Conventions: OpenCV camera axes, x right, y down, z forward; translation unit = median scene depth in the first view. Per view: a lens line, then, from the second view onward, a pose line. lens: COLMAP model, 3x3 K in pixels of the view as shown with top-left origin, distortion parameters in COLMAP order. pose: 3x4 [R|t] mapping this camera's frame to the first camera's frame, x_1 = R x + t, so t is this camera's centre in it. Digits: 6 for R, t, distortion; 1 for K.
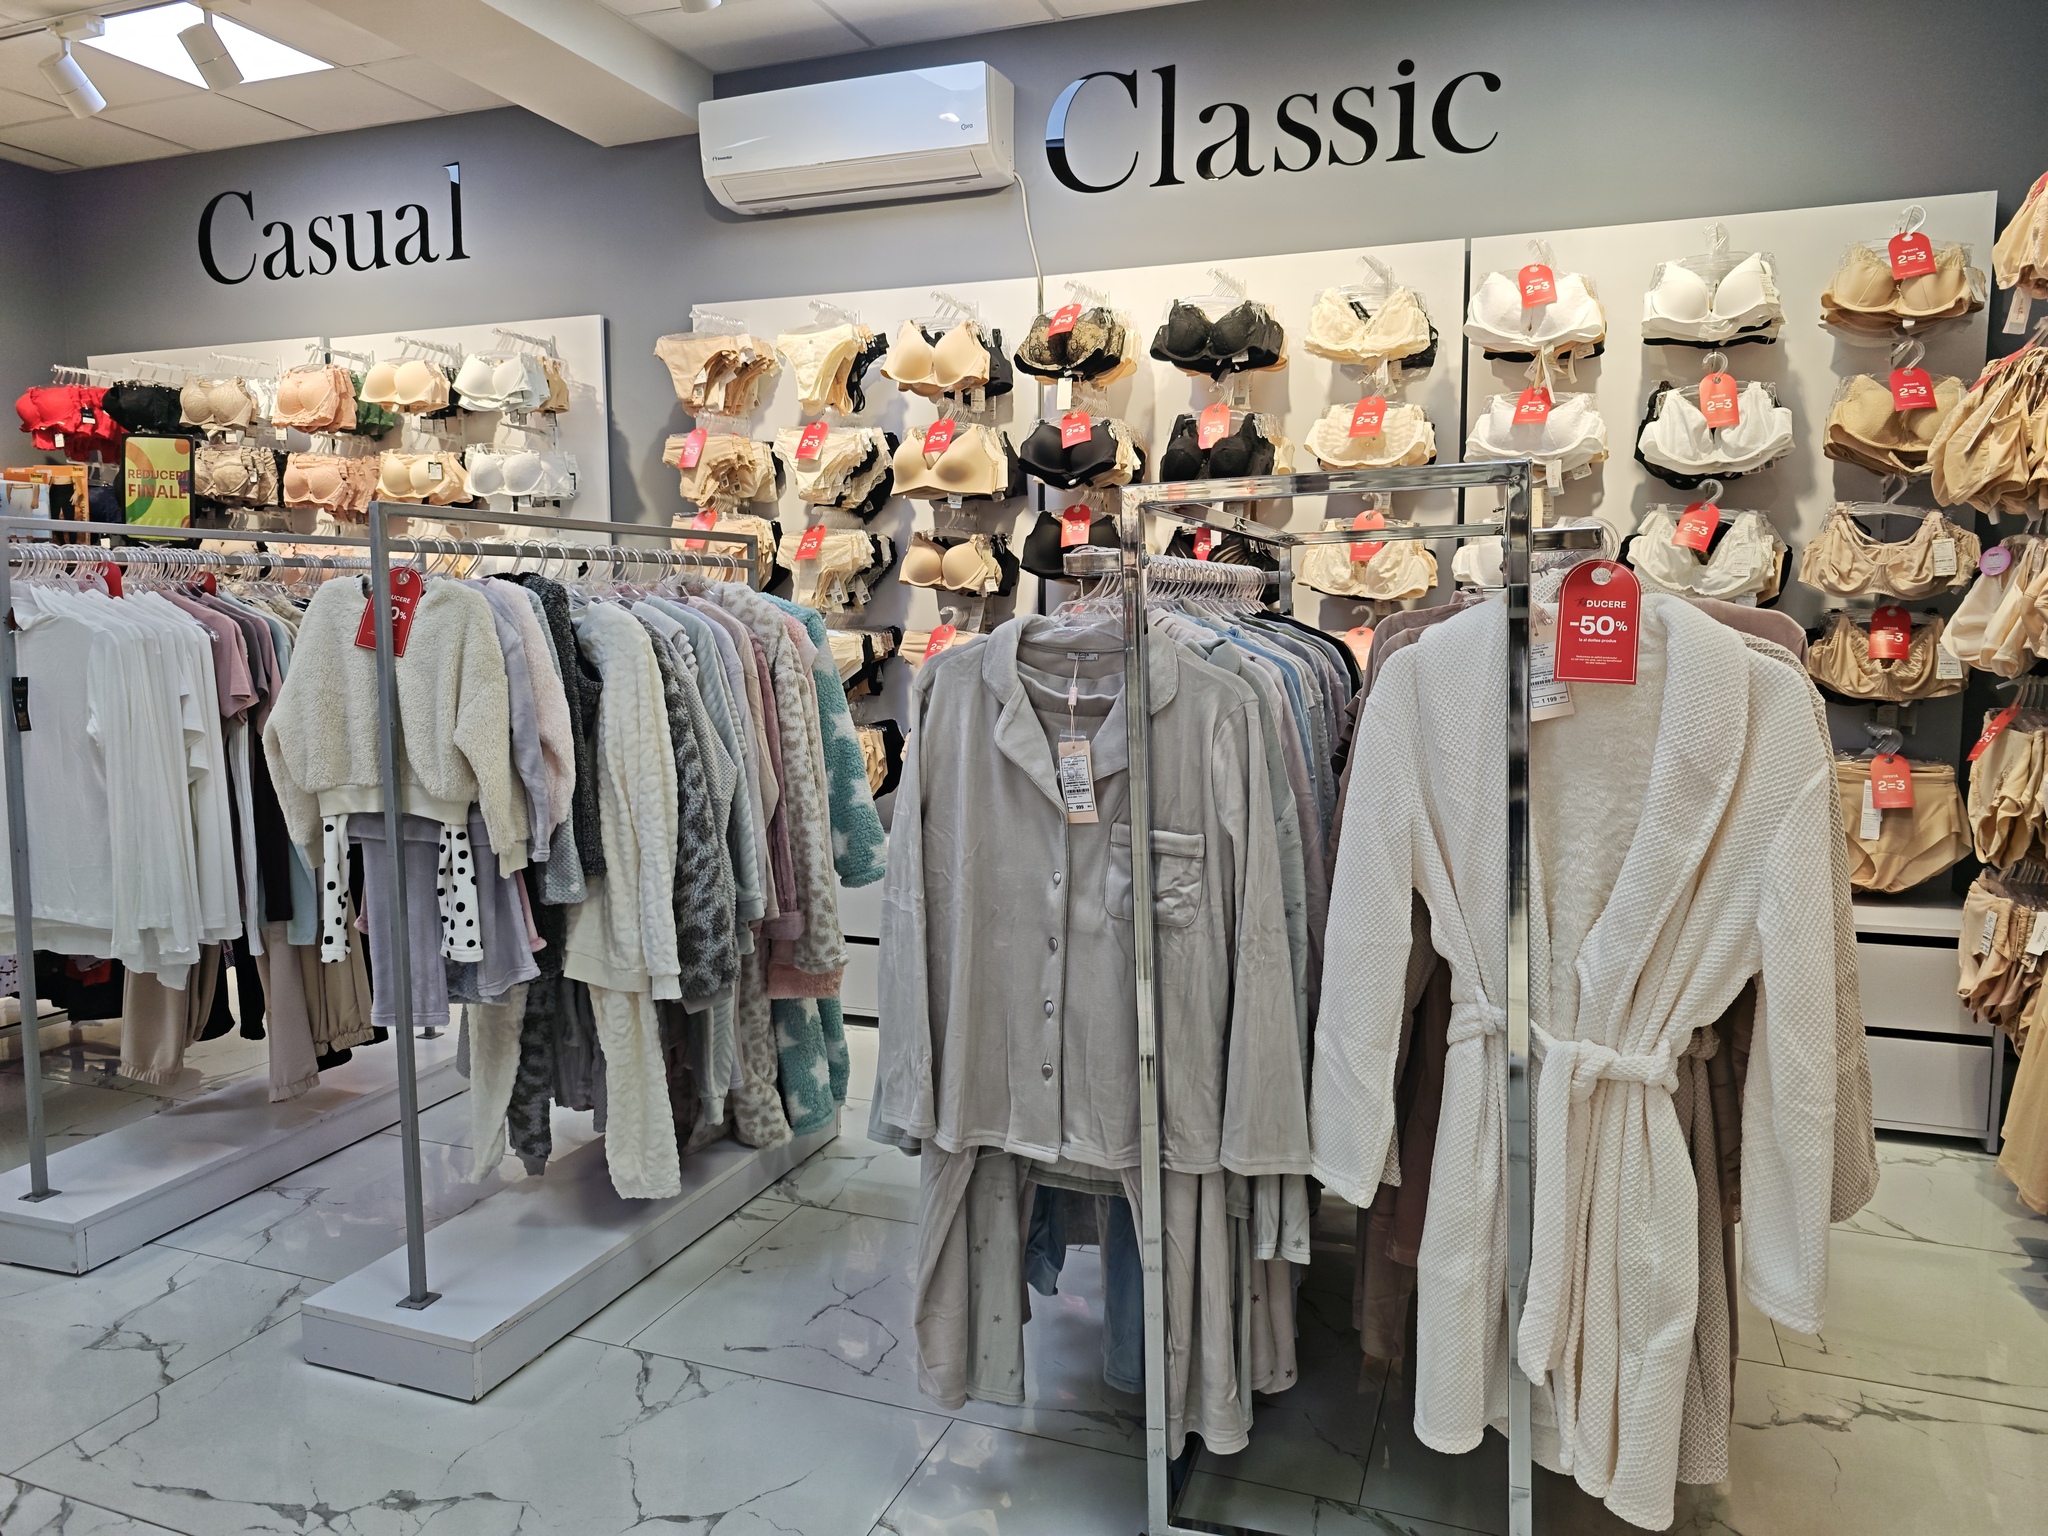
lens RADIAL K [[1420.1, 0, 1030.2], [0, 1420.1, 753.0], [0, 0, 1]] dist [0.013292, -0.027729]
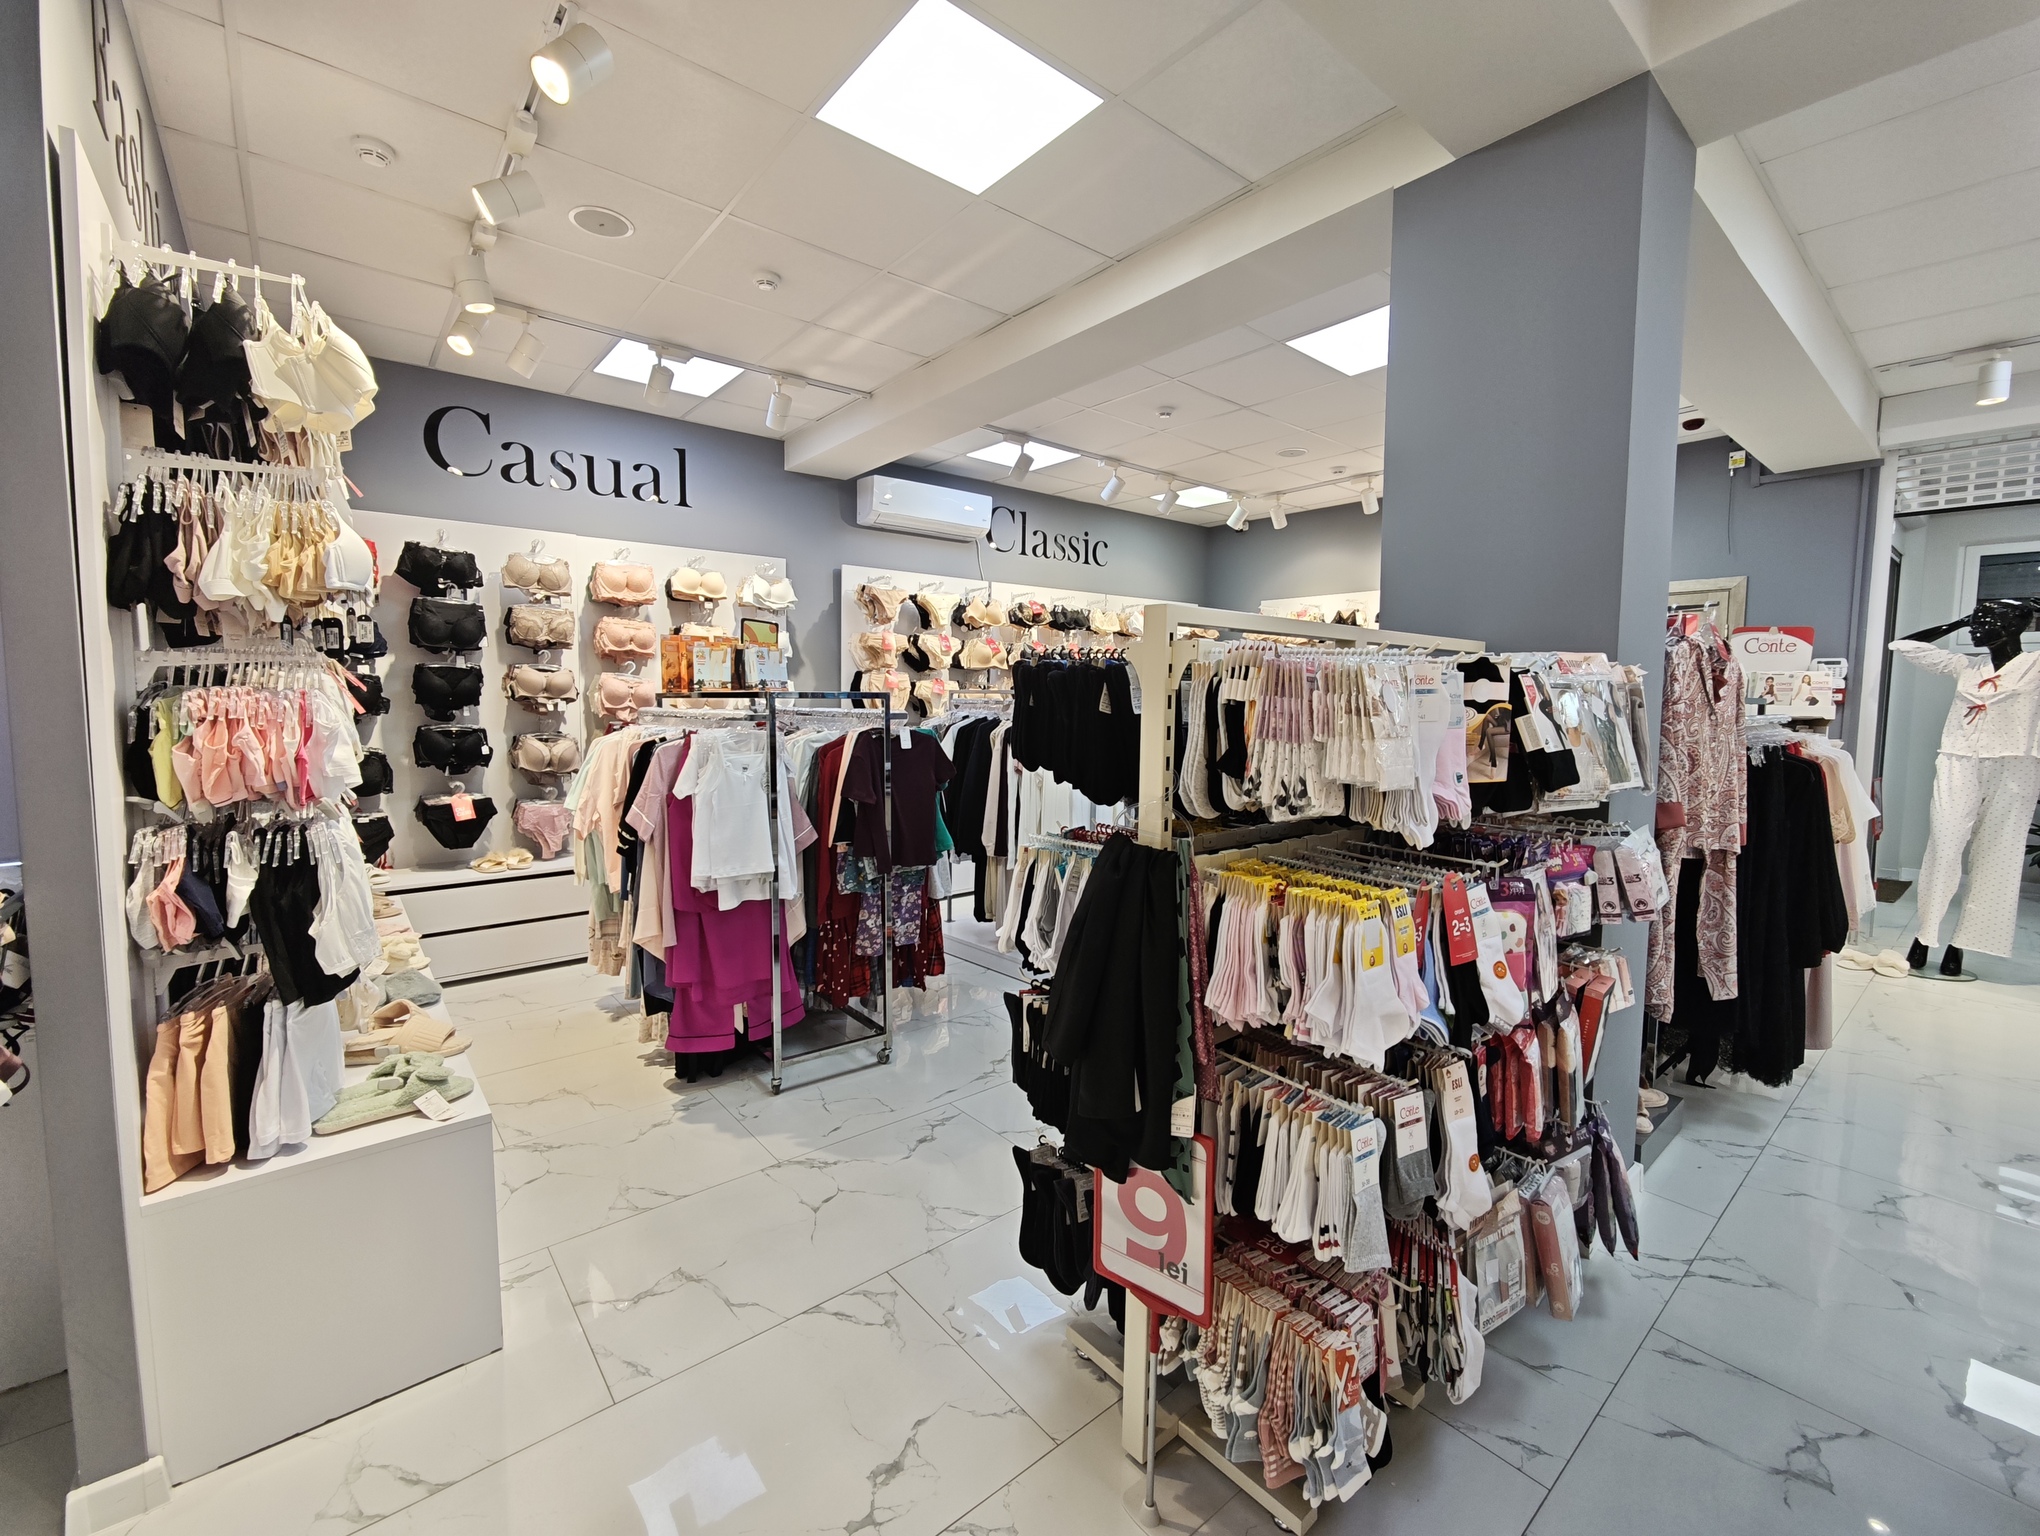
lens RADIAL K [[855.0, 0, 1016.0], [0, 855.0, 761.0], [0, 0, 1]] dist [-0.017047, 0.004829]
pose [[0.502365, -0.062307, 0.862408, -1.544590], [0.080944, 0.996409, 0.024837, -0.067455], [-0.860858, 0.057330, 0.505605, 0.268440]]
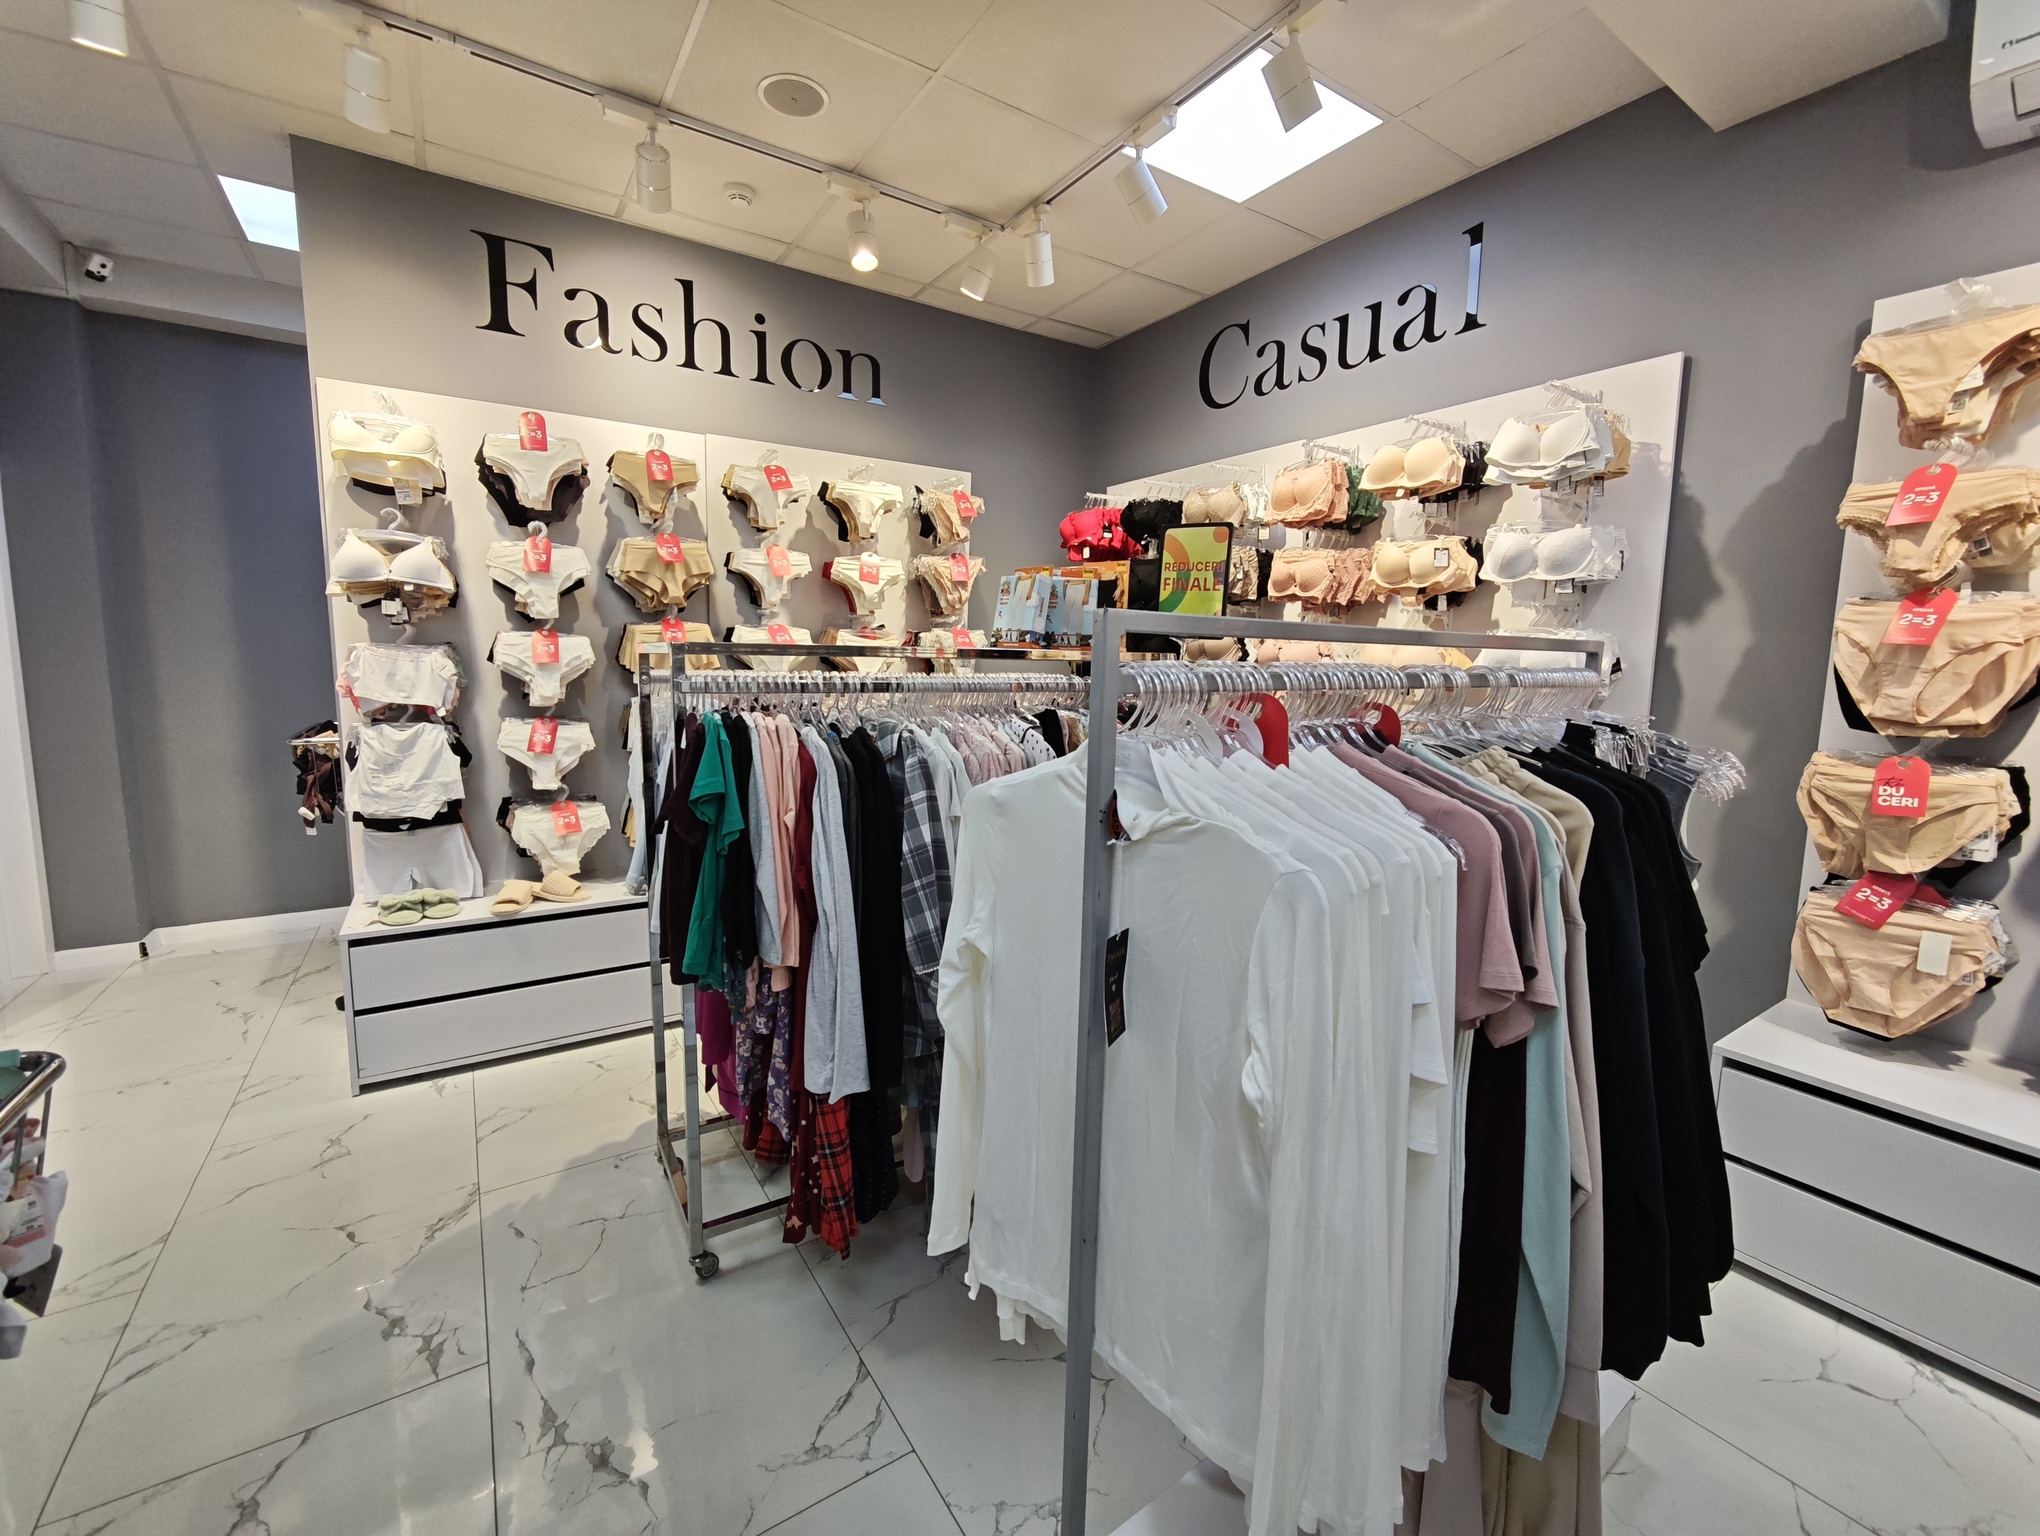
lens RADIAL K [[855.0, 0, 1016.0], [0, 855.0, 761.0], [0, 0, 1]] dist [-0.017047, 0.004829]
pose [[0.806665, 0.081613, -0.585347, -0.421061], [-0.076029, 0.996520, 0.034167, -0.089229], [0.586099, 0.016942, 0.810063, 0.543769]]
